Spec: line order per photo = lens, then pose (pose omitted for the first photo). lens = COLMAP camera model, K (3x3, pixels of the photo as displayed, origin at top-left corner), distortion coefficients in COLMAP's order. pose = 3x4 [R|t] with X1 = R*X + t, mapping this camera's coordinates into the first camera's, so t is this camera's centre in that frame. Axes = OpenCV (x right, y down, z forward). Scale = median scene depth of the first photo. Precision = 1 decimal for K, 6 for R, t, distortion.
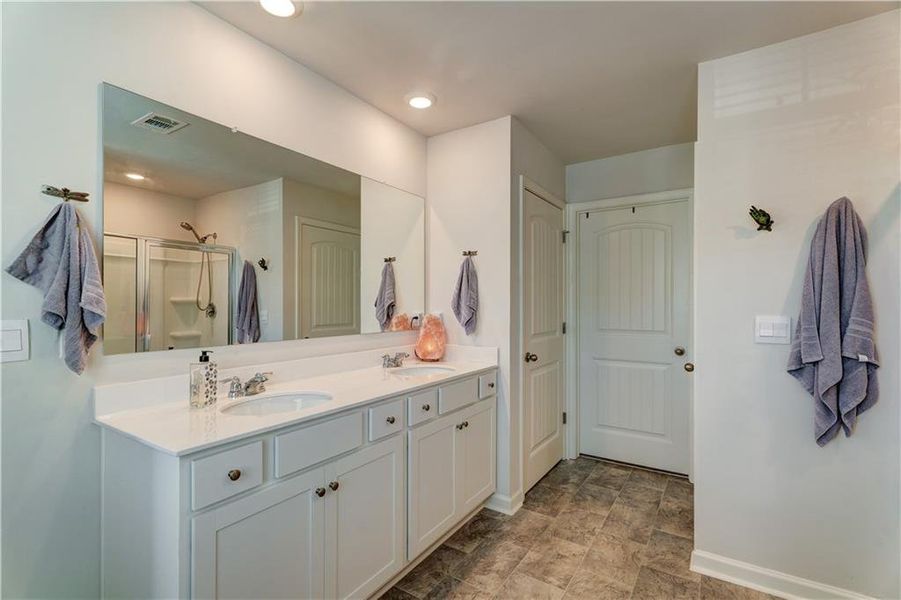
lens RADIAL K [[408.3, 0, 453.8], [0, 408.3, 302.8], [0, 0, 1]] dist [0.001704, -0.000077]
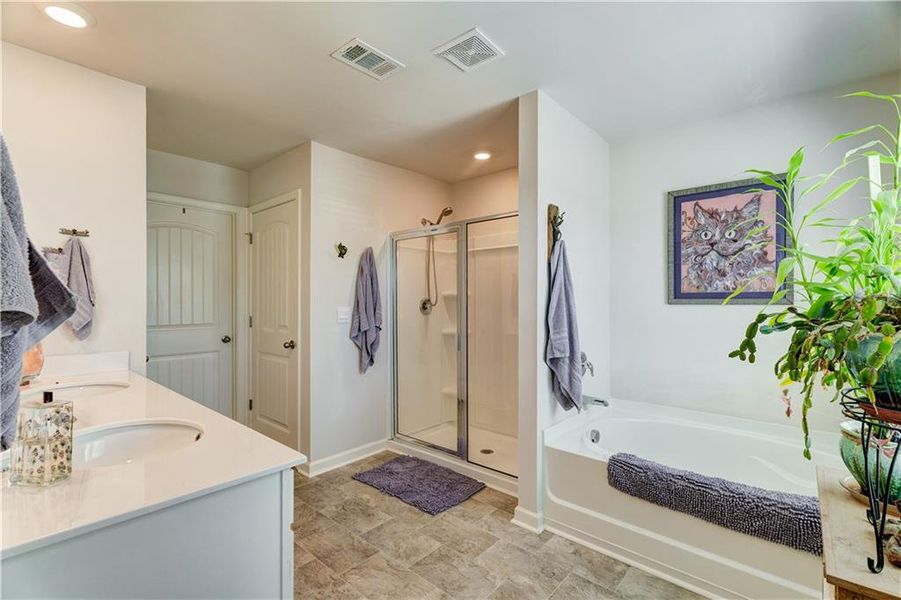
lens RADIAL K [[408.3, 0, 453.8], [0, 408.3, 302.8], [0, 0, 1]] dist [0.001704, -0.000077]
pose [[0.162309, -0.004300, 0.986731, -0.855286], [-0.006492, 0.999964, 0.005426, 0.002250], [-0.986719, -0.007286, 0.162275, 0.251684]]
